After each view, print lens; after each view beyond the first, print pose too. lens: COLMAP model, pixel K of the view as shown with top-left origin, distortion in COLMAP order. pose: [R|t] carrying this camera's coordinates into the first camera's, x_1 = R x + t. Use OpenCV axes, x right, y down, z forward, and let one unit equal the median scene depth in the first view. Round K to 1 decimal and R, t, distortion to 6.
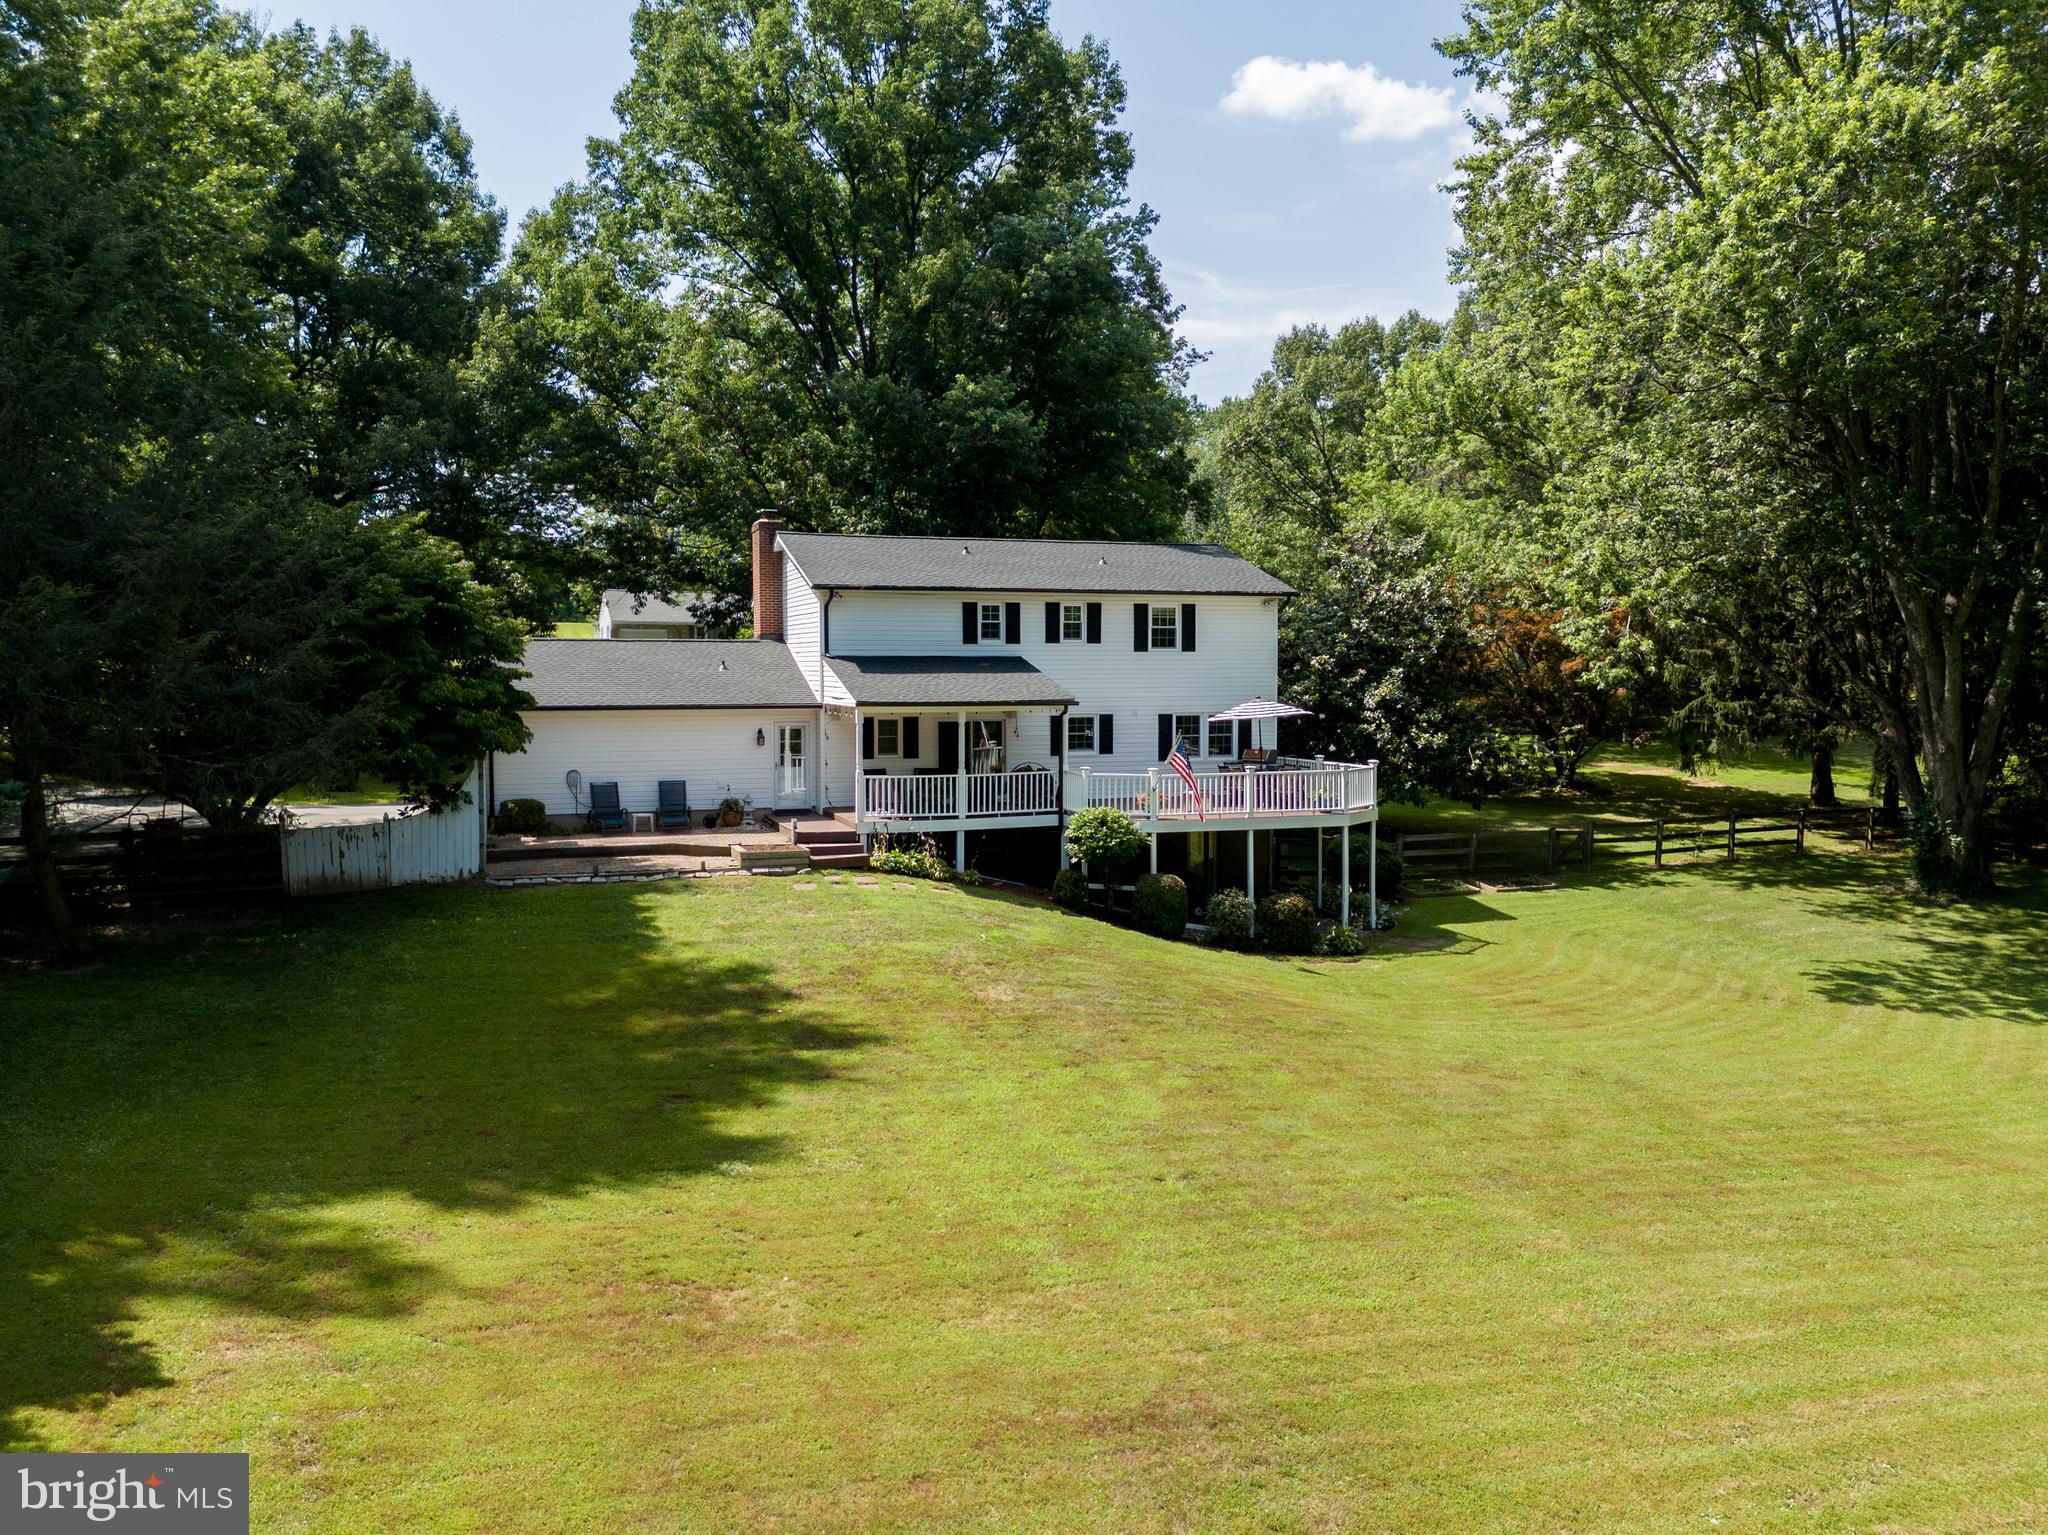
lens RADIAL K [[1531.3, 0, 1024.0], [0, 1531.3, 767.5], [0, 0, 1]] dist [0.070267, -0.071789]
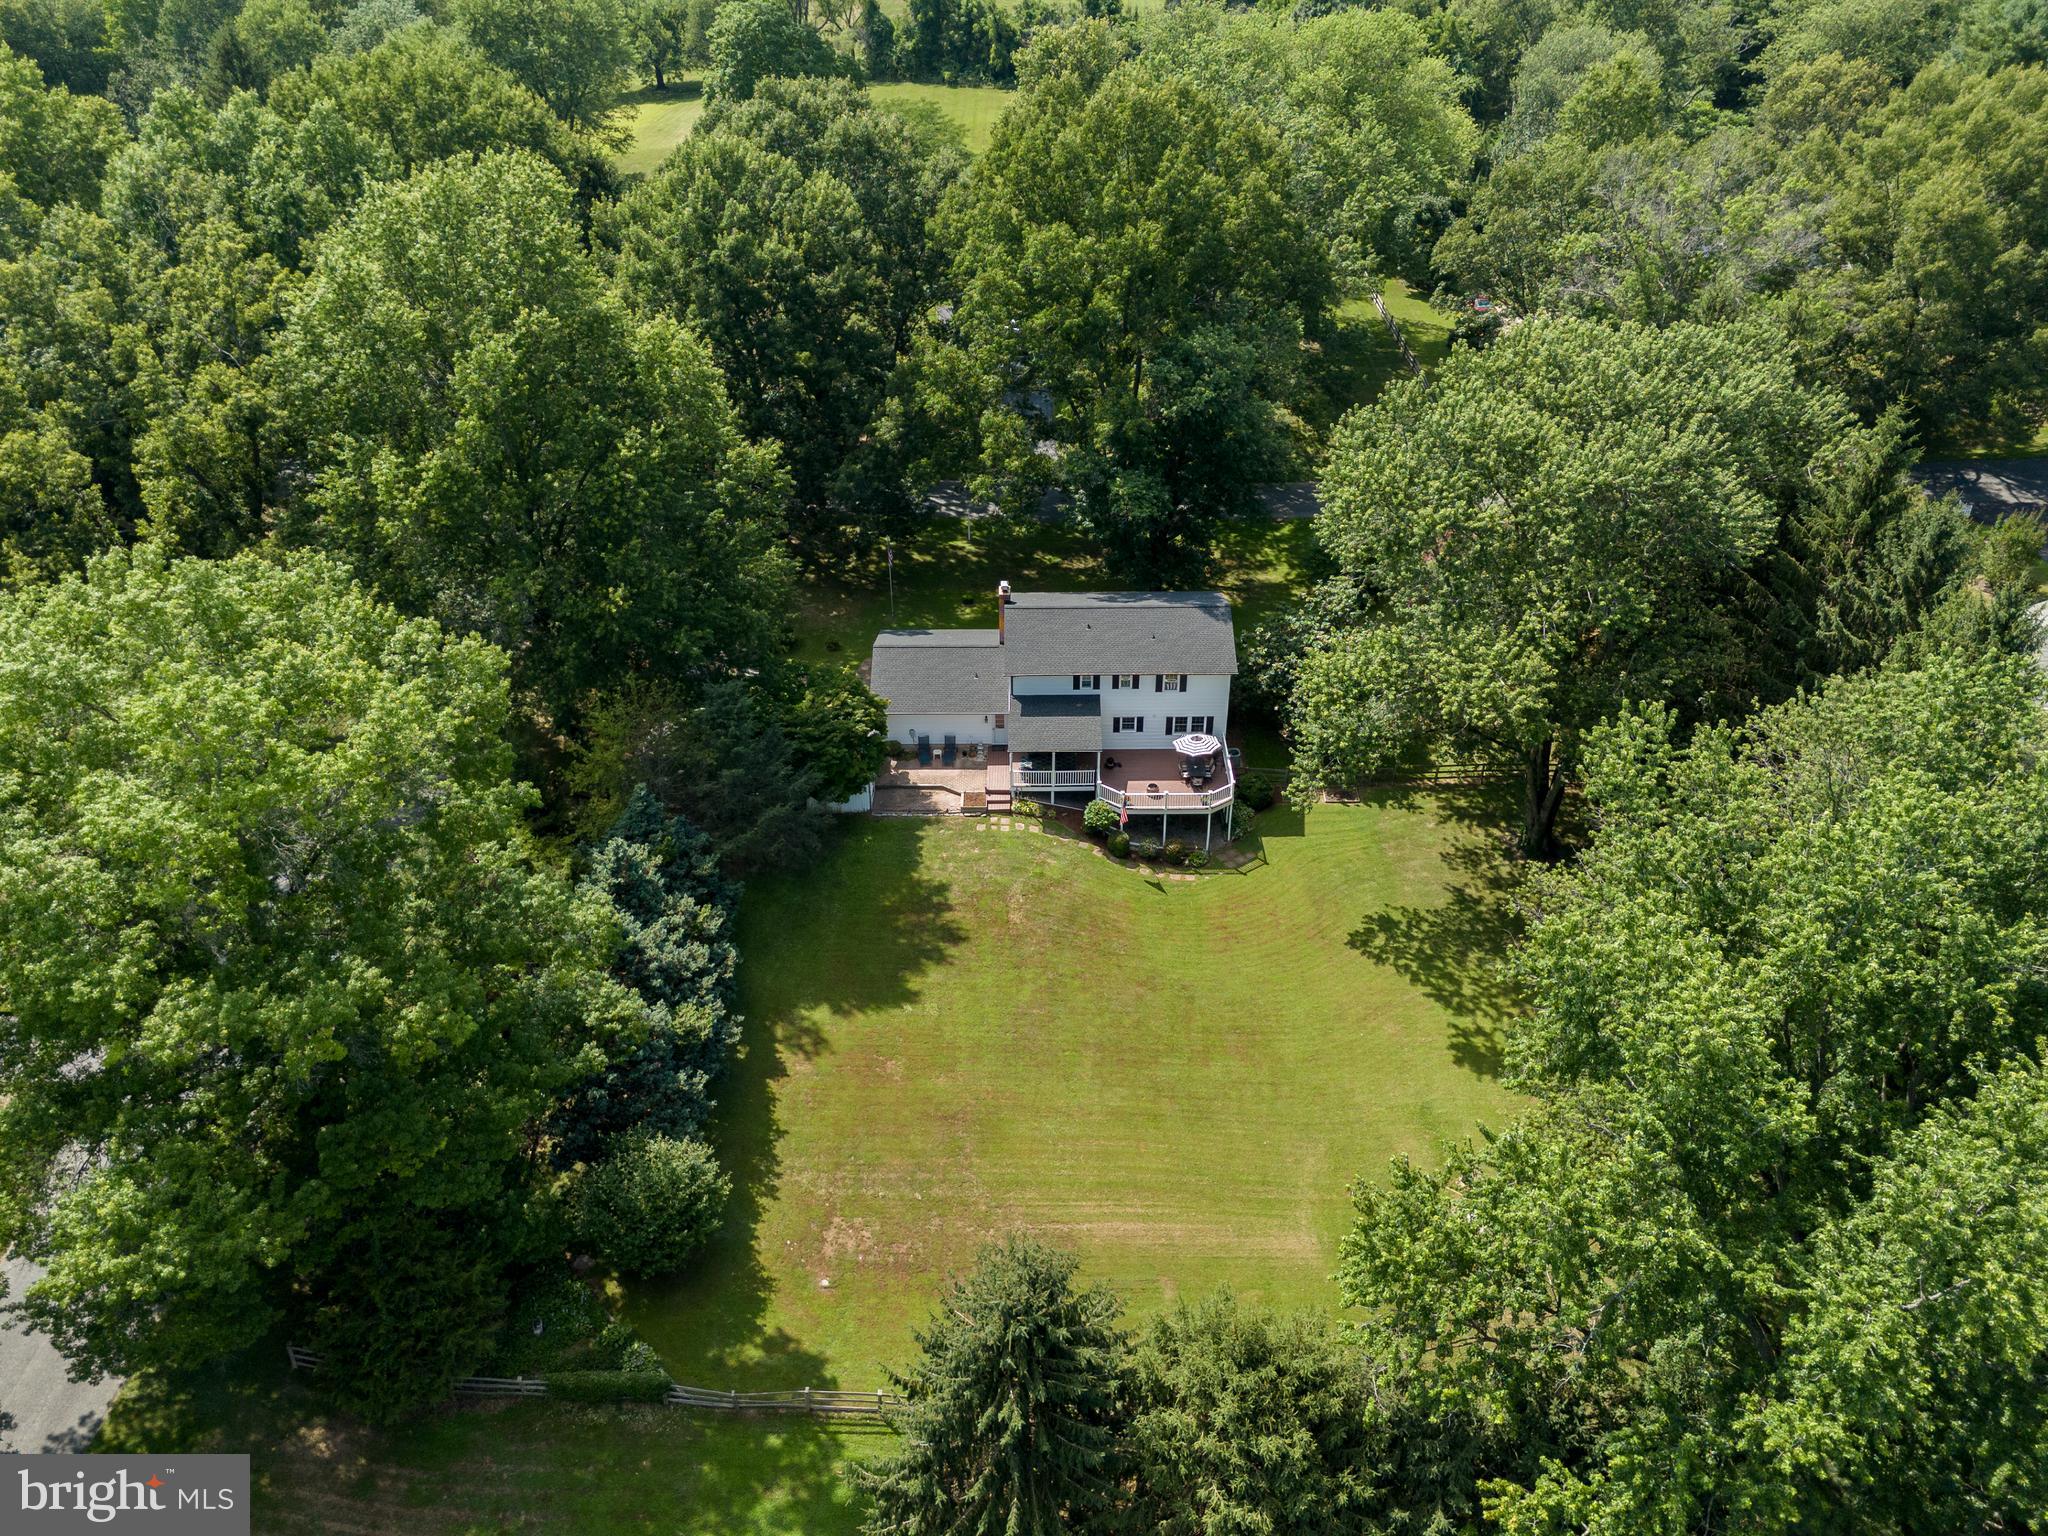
lens RADIAL K [[1468.4, 0, 1024.0], [0, 1468.4, 768.0], [0, 0, 1]] dist [0.081976, -0.059551]
pose [[0.942162, 0.185990, -0.278818, 0.509054], [-0.014015, 0.853032, 0.521670, -1.094273], [0.334866, -0.487590, 0.806301, -0.816135]]
